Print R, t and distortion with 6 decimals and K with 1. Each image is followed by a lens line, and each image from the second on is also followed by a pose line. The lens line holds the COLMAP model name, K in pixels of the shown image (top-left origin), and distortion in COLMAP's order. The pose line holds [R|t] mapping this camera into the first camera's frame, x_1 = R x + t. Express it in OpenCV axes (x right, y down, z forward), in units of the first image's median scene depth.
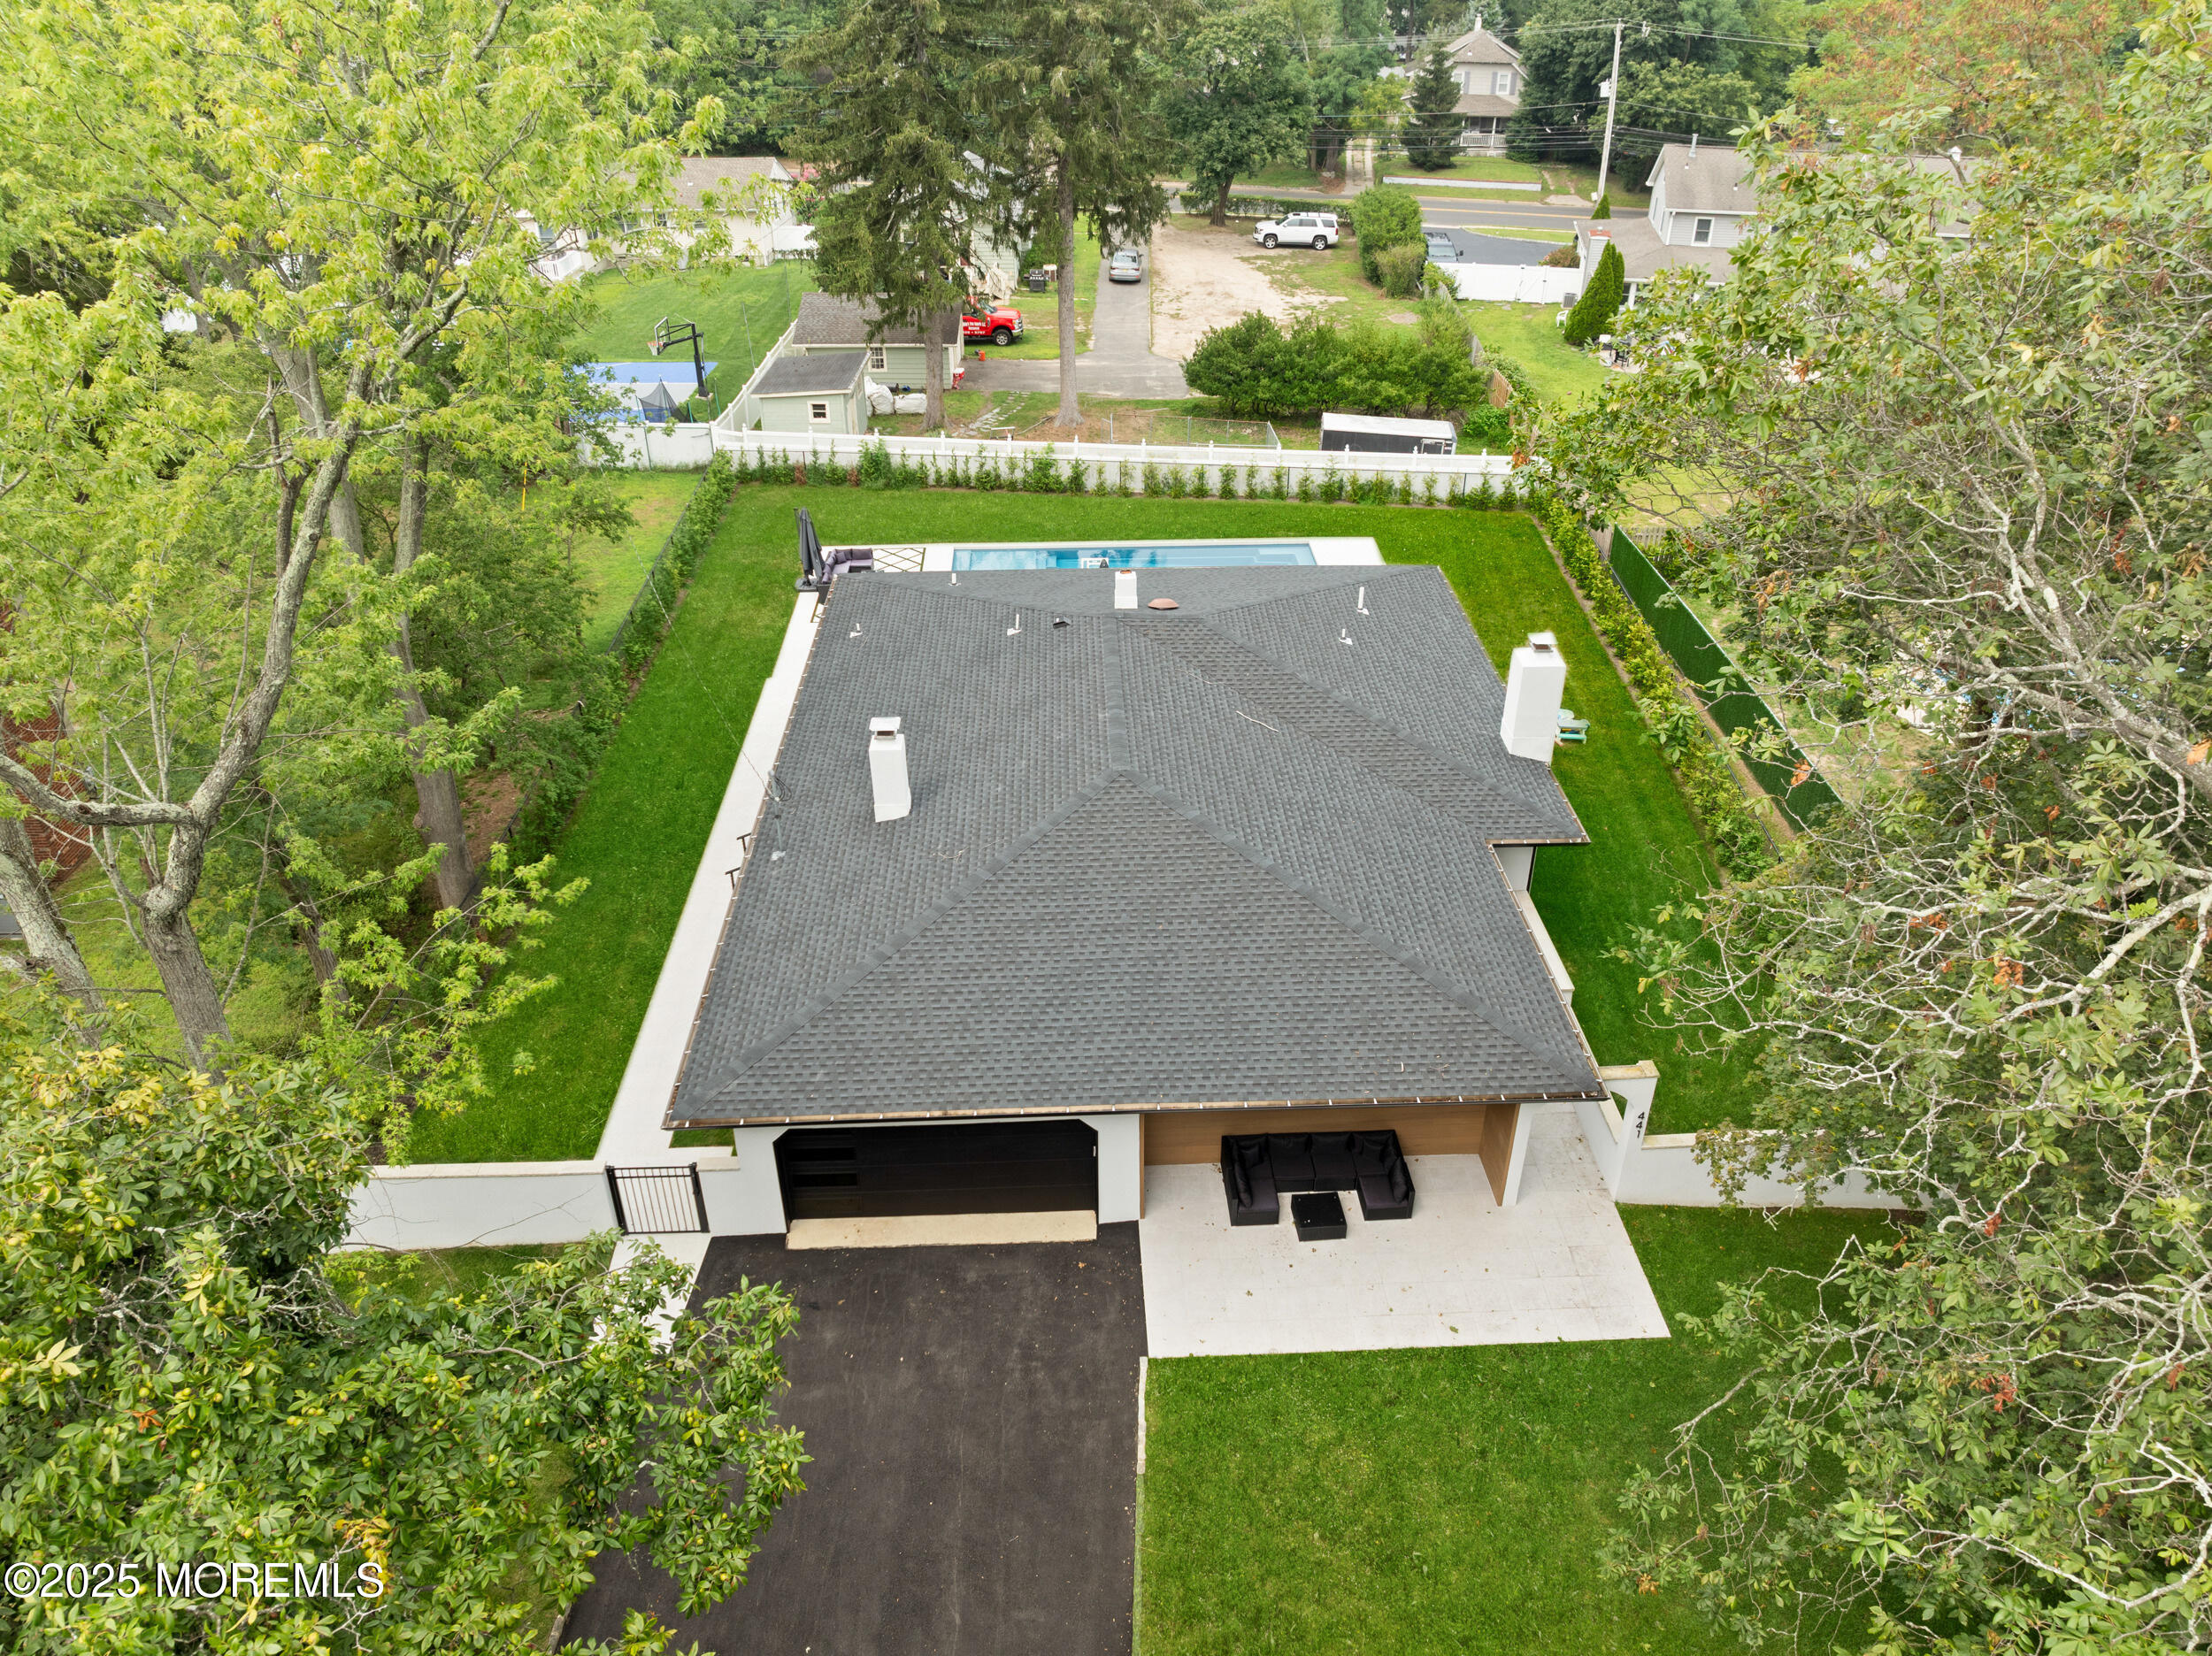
lens RADIAL K [[1562.3, 0, 1106.0], [0, 1562.3, 828.0], [0, 0, 1]] dist [-0.041775, 0.010317]
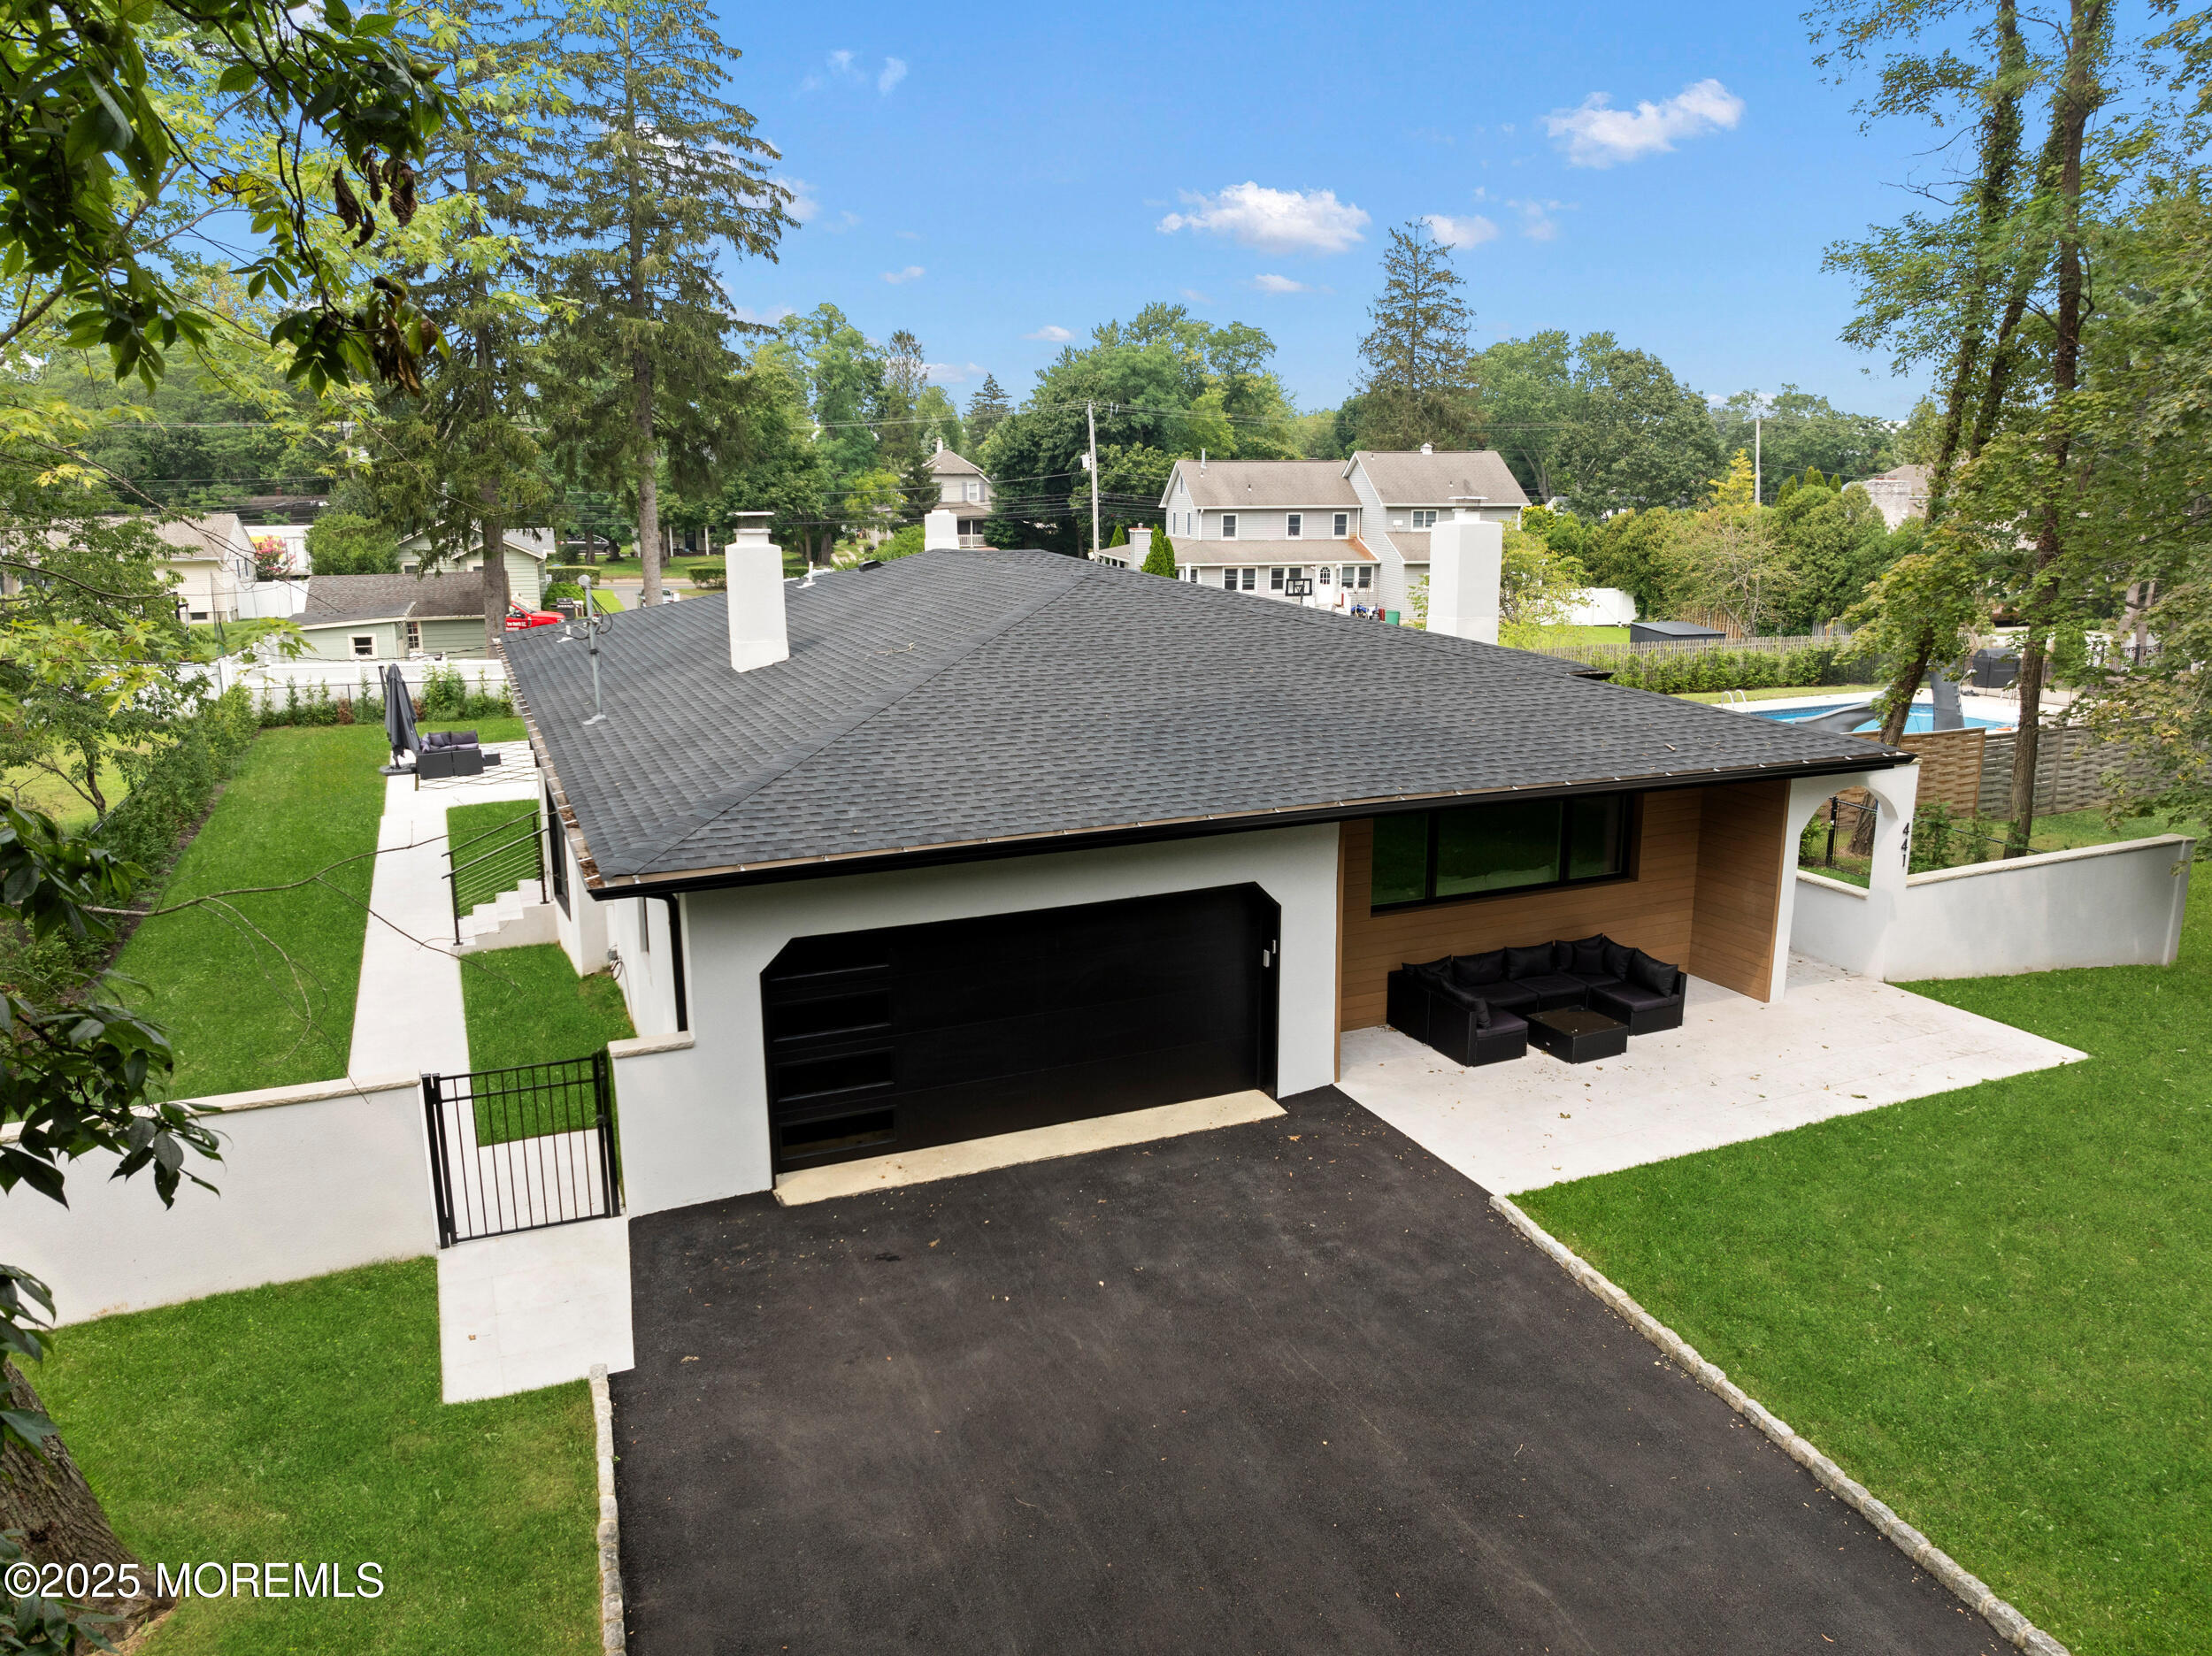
lens RADIAL K [[1562.3, 0, 1106.0], [0, 1562.3, 828.0], [0, 0, 1]] dist [-0.041775, 0.010317]
pose [[0.930367, -0.081237, 0.357517, -0.279508], [0.195200, 0.935198, -0.295468, 0.324112], [-0.310347, 0.344681, 0.885934, 0.443379]]
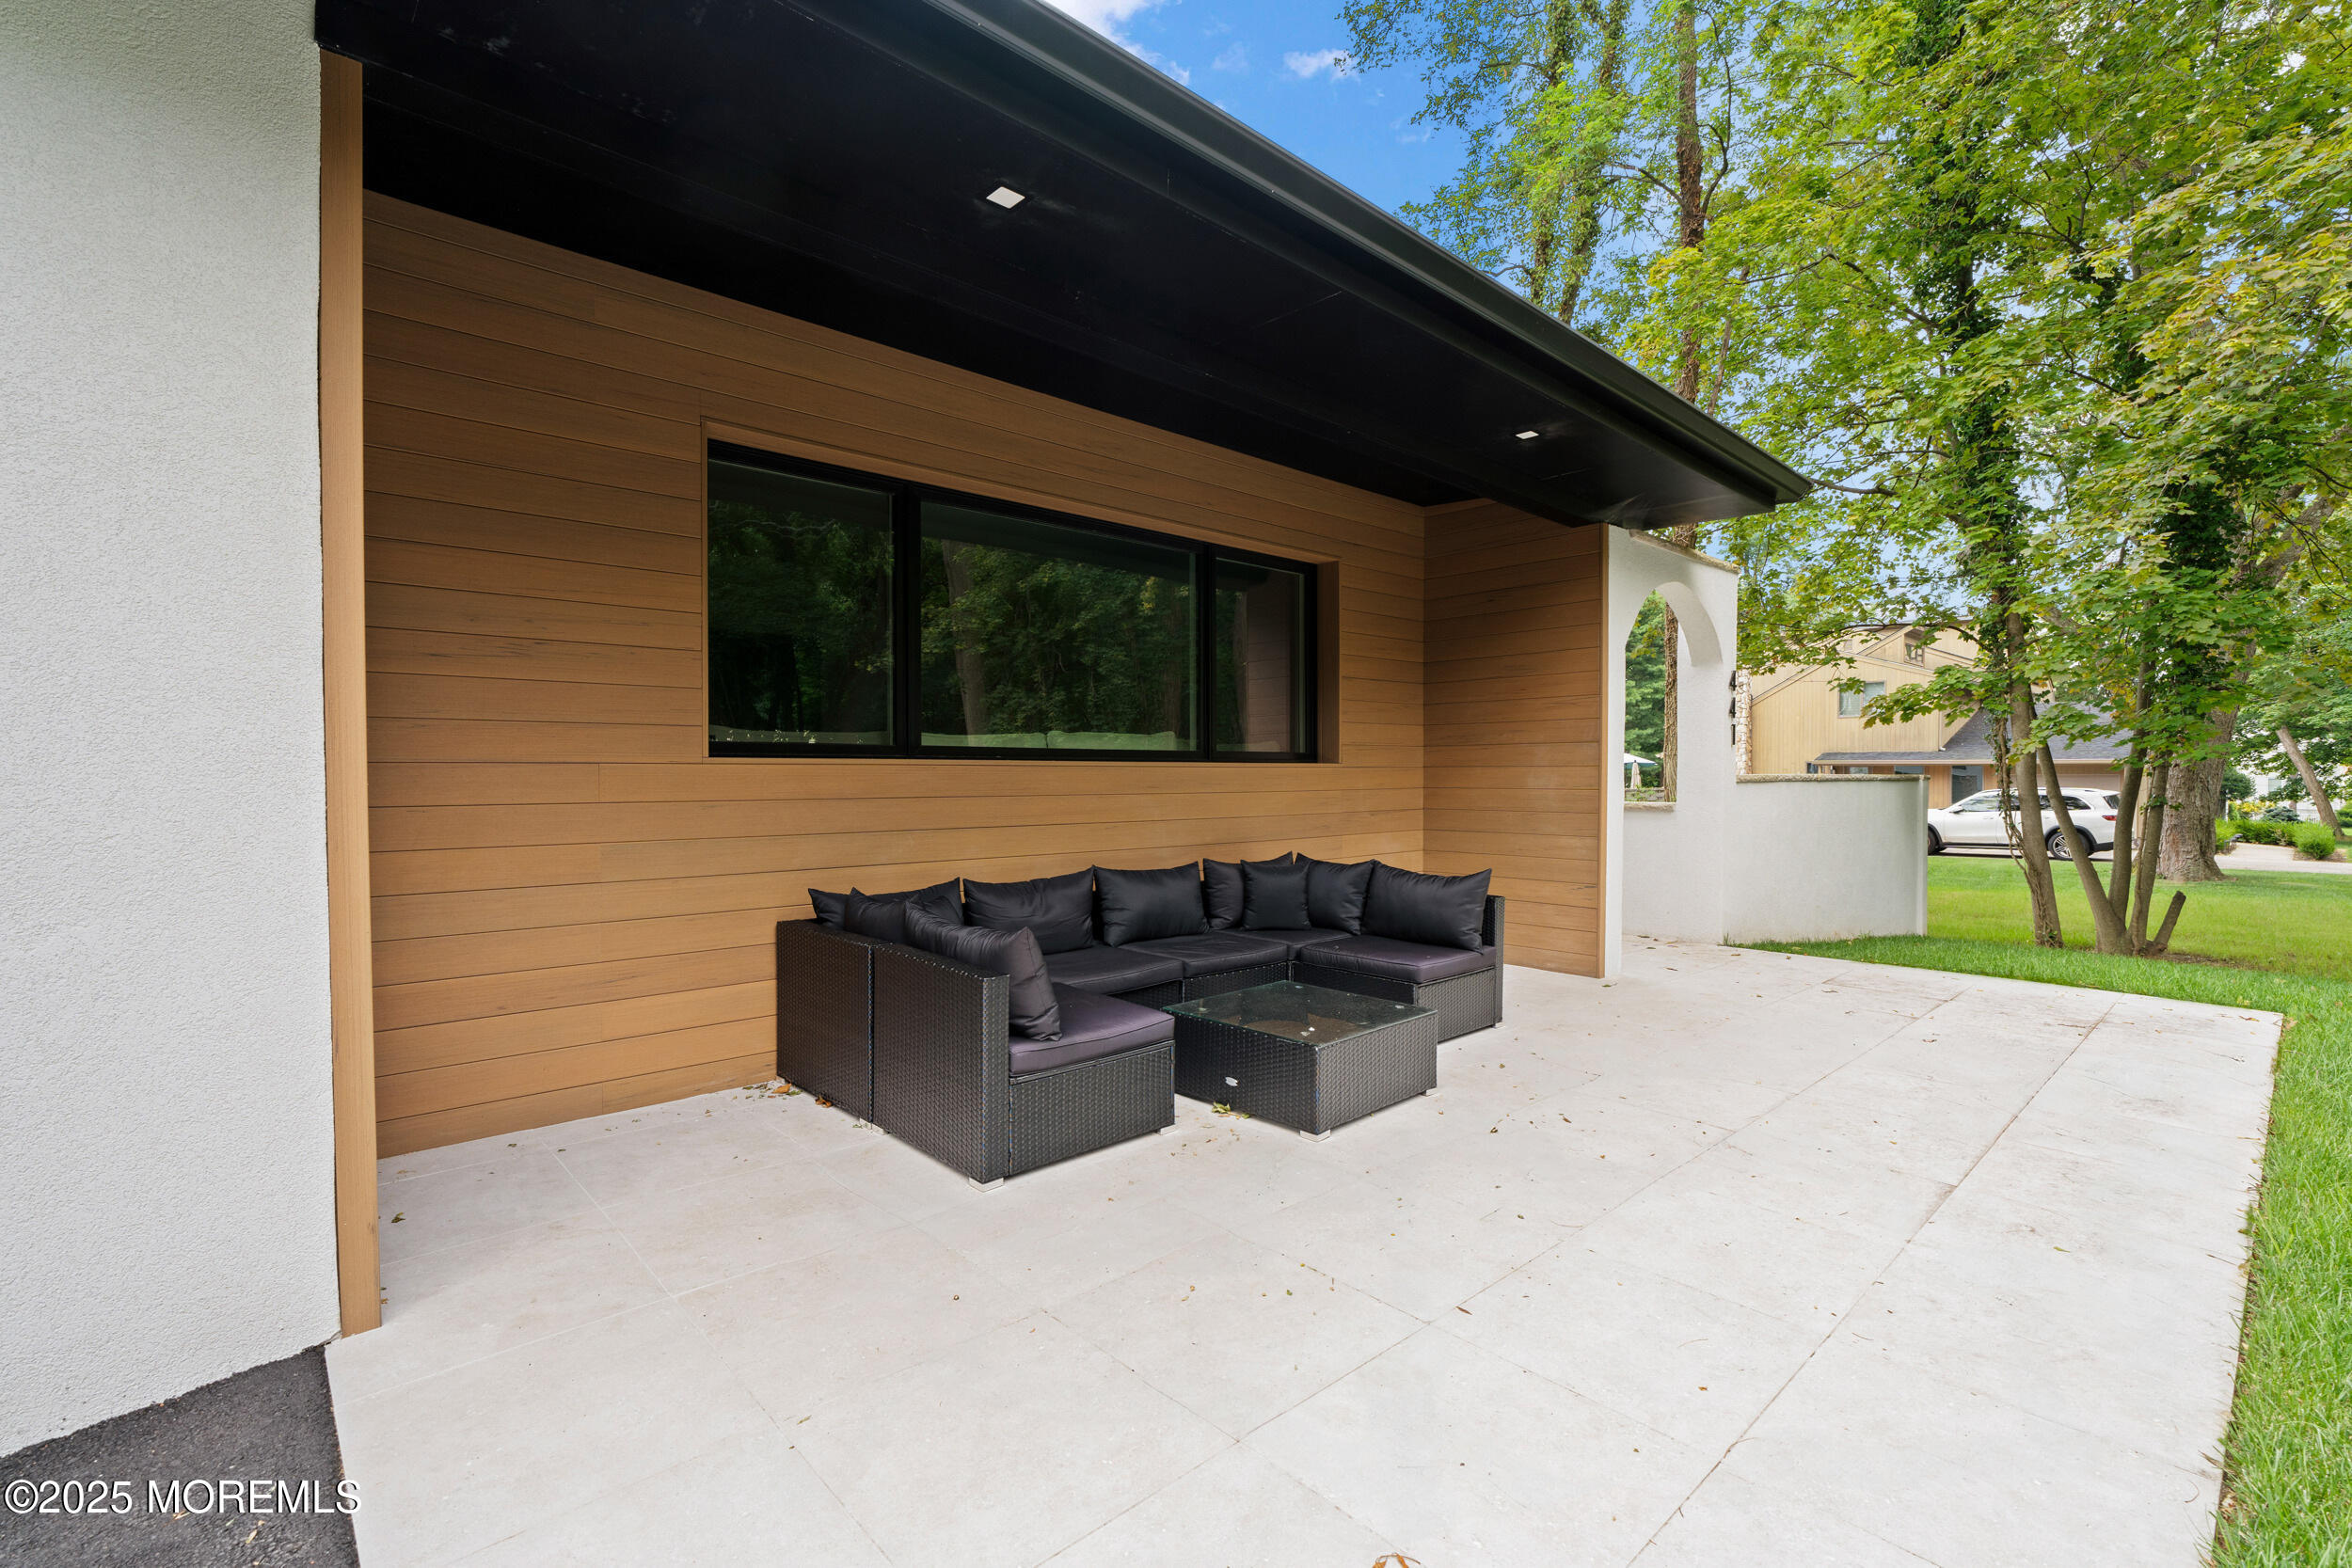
lens RADIAL K [[1050.0, 0, 1170.2], [0, 1050.0, 778.6], [0, 0, 1]] dist [-0.005404, 0.000471]
pose [[0.760192, 0.003410, 0.649689, 0.016912], [0.330750, 0.858675, -0.391512, 0.269782], [-0.559207, 0.512509, 0.651630, 0.883080]]
